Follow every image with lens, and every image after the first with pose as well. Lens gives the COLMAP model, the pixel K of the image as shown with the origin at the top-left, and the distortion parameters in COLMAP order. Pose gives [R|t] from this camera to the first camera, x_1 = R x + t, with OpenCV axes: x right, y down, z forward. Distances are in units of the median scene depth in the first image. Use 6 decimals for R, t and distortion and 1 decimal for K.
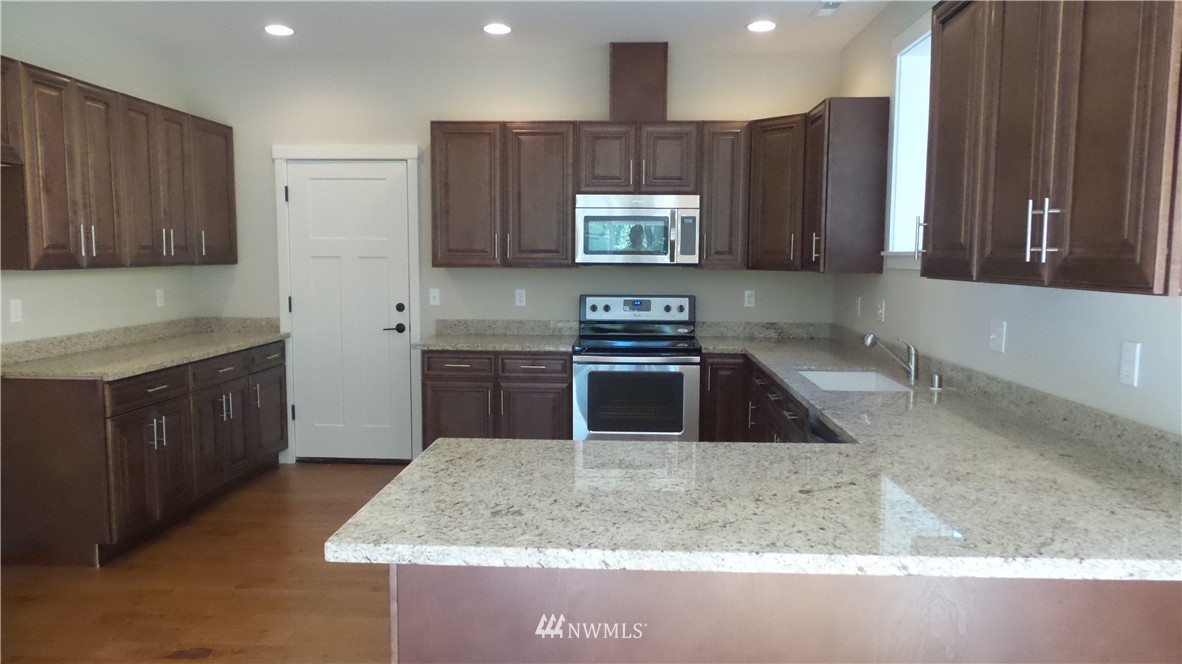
lens RADIAL K [[813.5, 0, 590.3], [0, 813.5, 342.1], [0, 0, 1]] dist [0.006071, 0.003162]
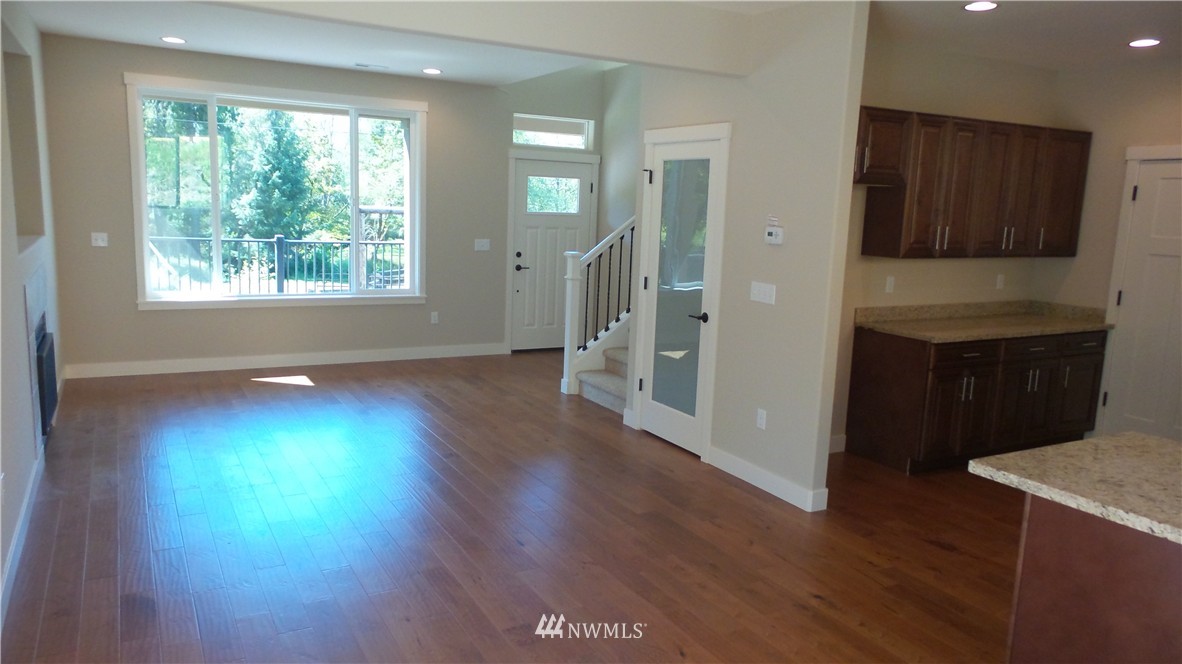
lens RADIAL K [[833.6, 0, 590.1], [0, 833.6, 335.5], [0, 0, 1]] dist [0.008939, 0.001291]
pose [[0.527395, 0.144968, -0.837161, 0.249695], [-0.118719, 0.988243, 0.096340, -0.028533], [0.841285, 0.048578, 0.538405, -0.217497]]
